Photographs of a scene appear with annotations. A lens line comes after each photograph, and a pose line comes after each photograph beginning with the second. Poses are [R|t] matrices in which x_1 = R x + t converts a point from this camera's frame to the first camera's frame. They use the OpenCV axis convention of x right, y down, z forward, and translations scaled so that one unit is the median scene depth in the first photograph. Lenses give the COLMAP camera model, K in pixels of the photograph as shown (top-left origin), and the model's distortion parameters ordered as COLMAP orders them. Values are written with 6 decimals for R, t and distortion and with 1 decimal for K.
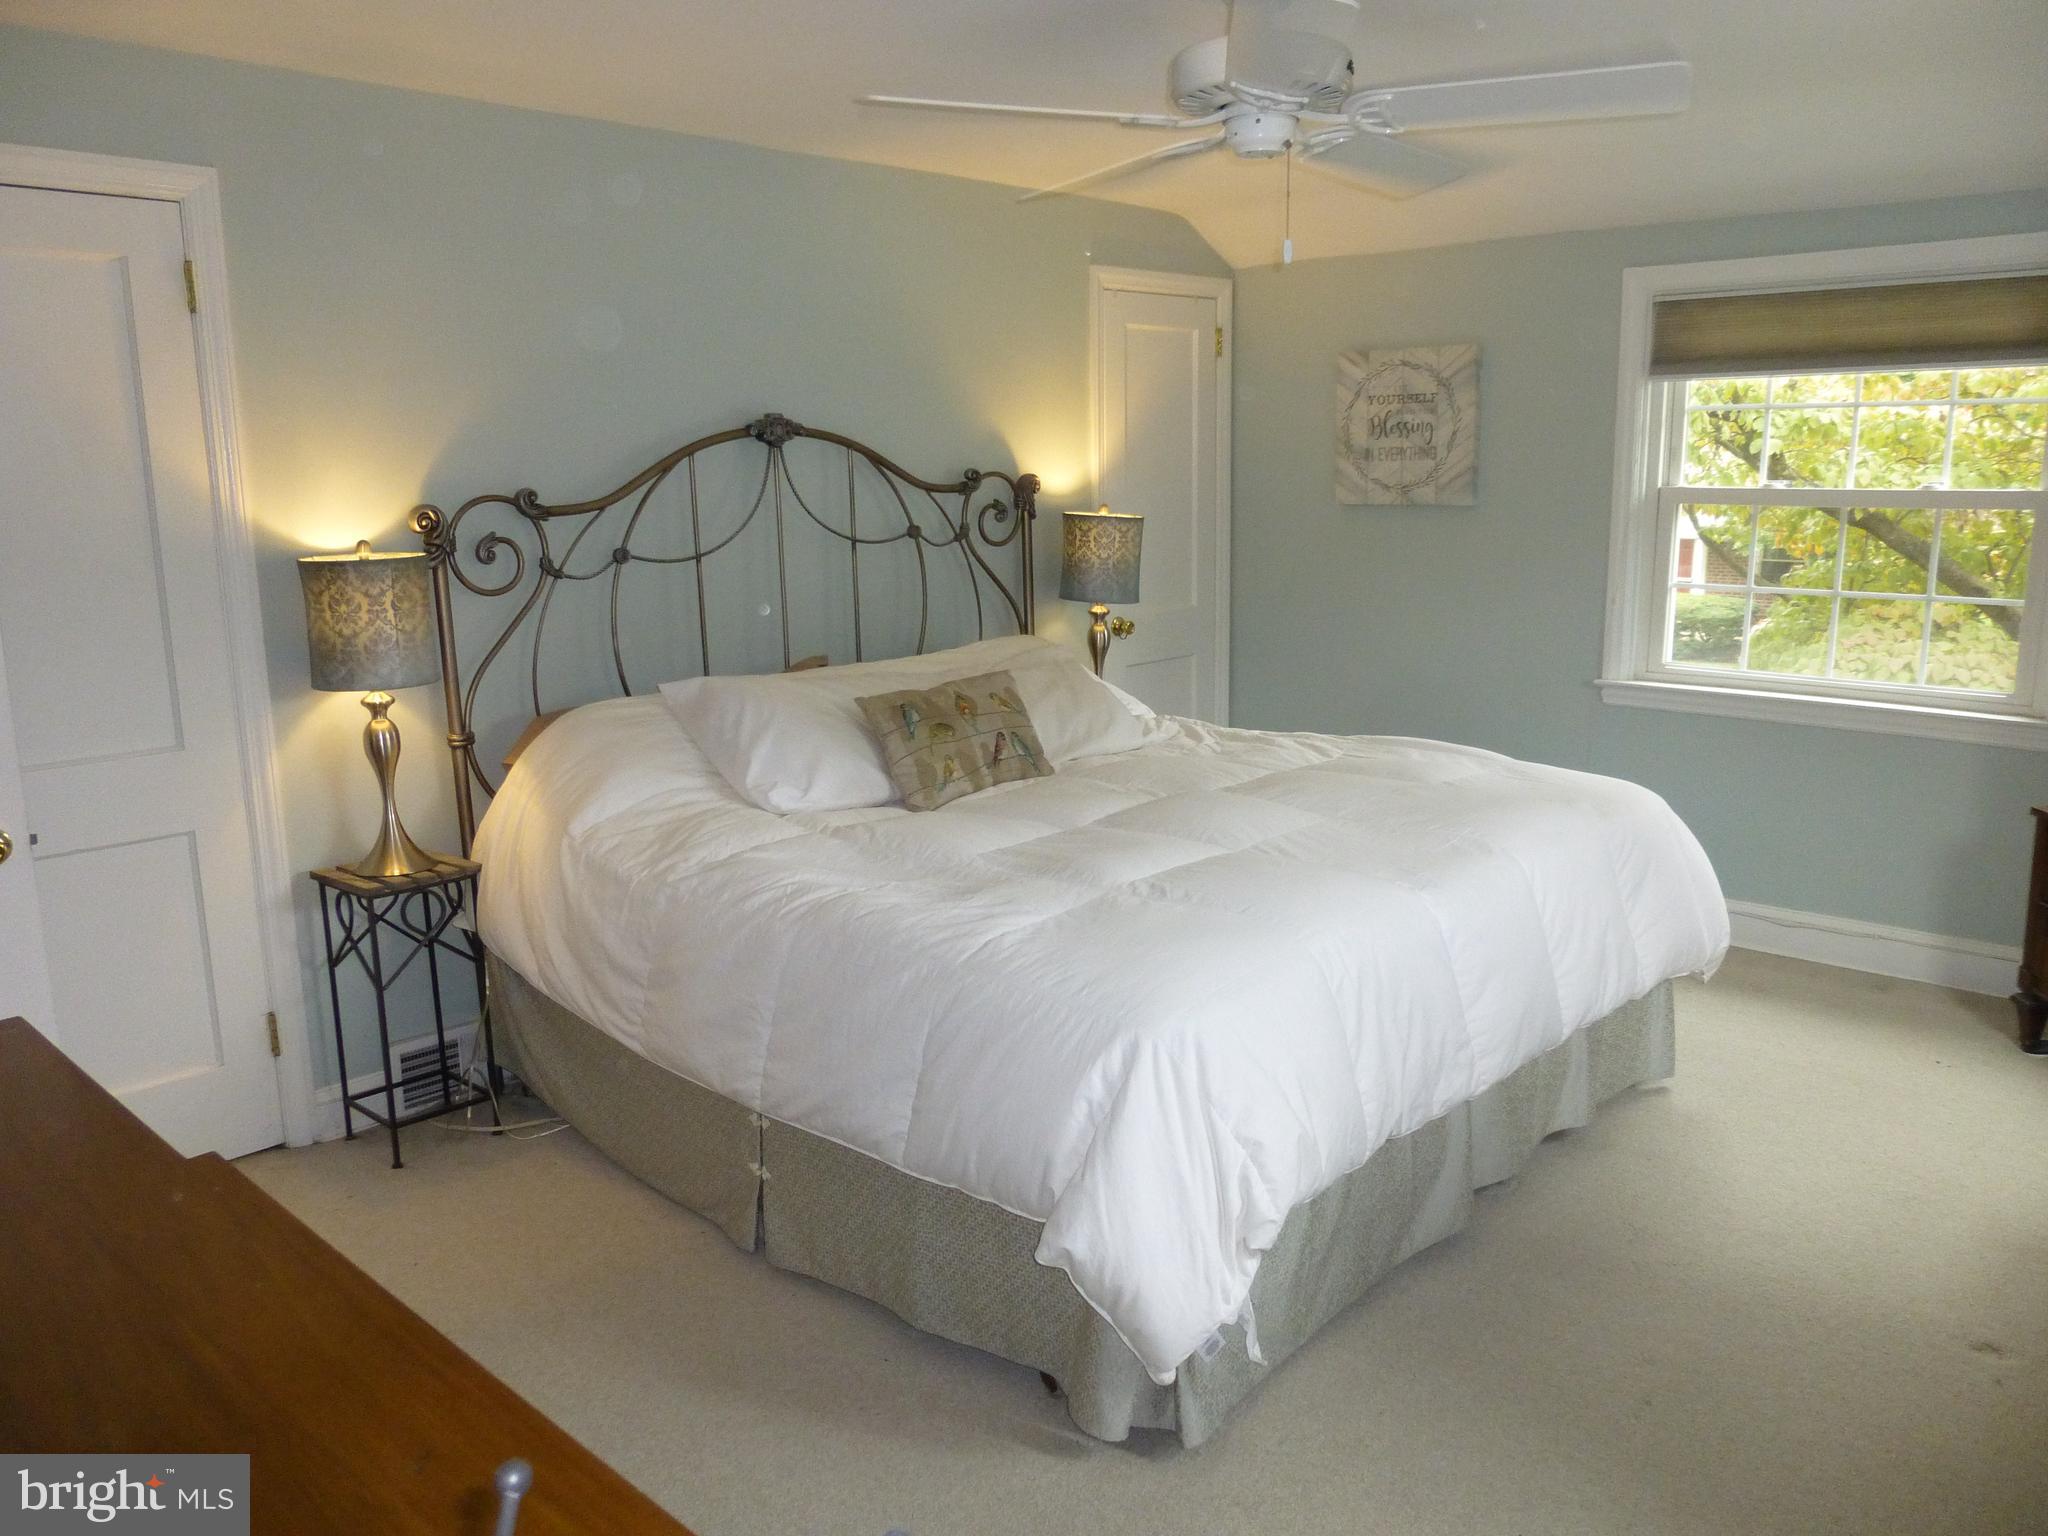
lens RADIAL K [[1537.9, 0, 1026.8], [0, 1537.9, 758.3], [0, 0, 1]] dist [-0.069956, 0.051917]
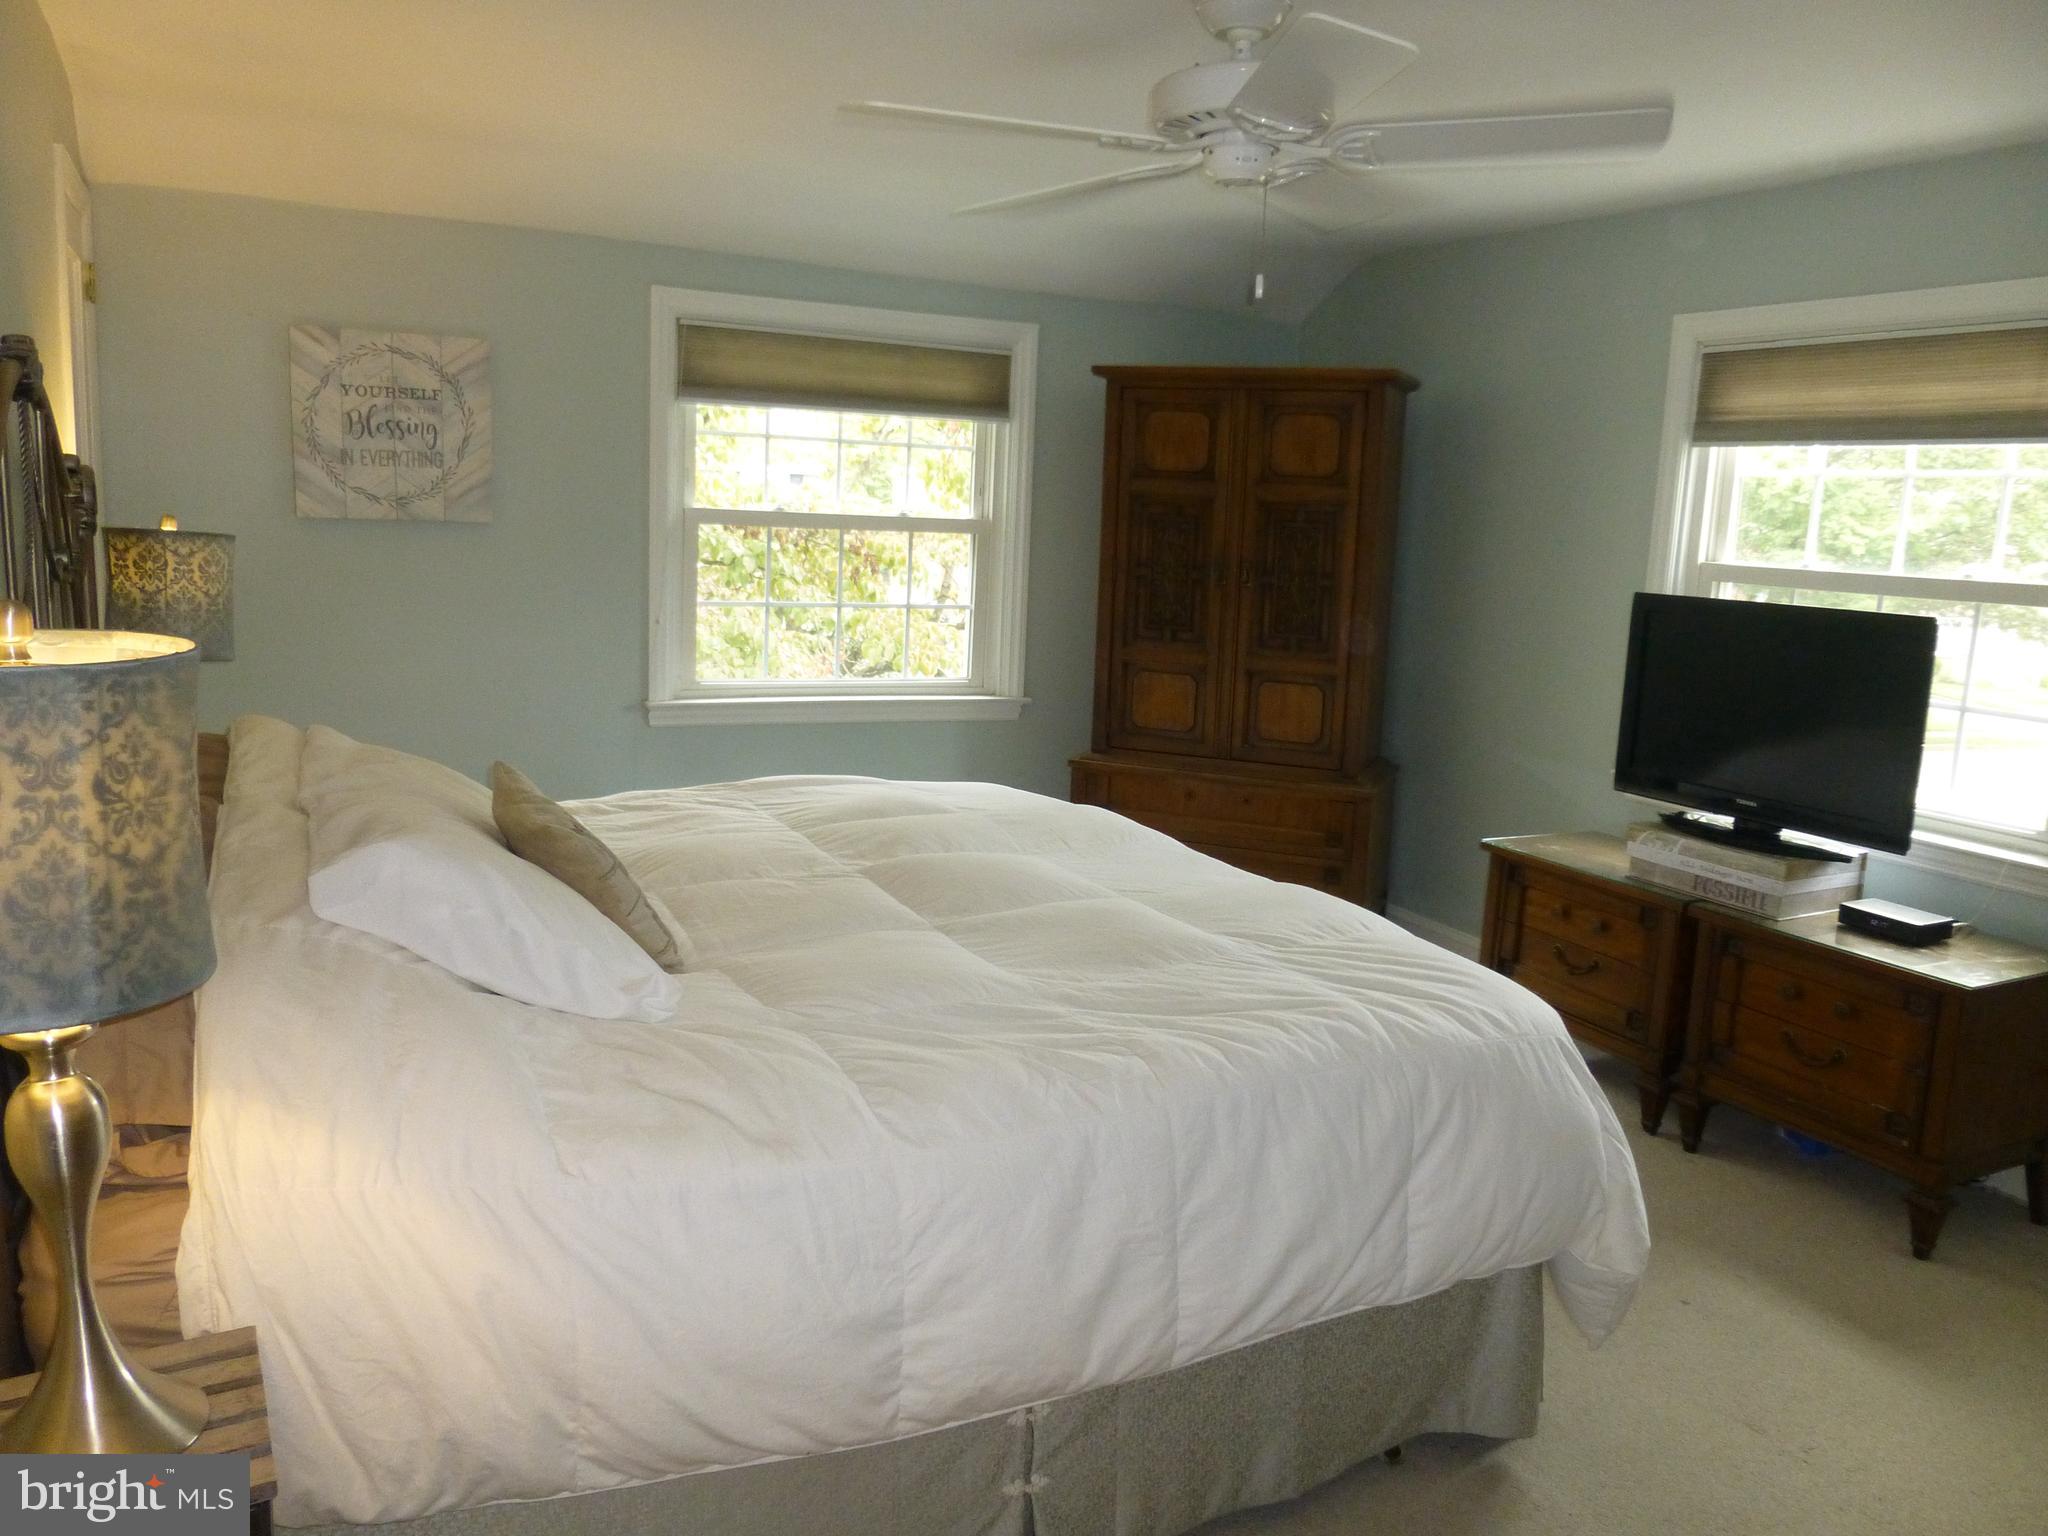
lens RADIAL K [[1537.9, 0, 1025.7], [0, 1537.9, 775.6], [0, 0, 1]] dist [-0.069956, 0.051917]
pose [[0.325584, -0.139931, 0.935101, -0.447278], [0.125561, 0.986628, 0.103924, -0.072651], [-0.937139, 0.083576, 0.338800, 0.417366]]
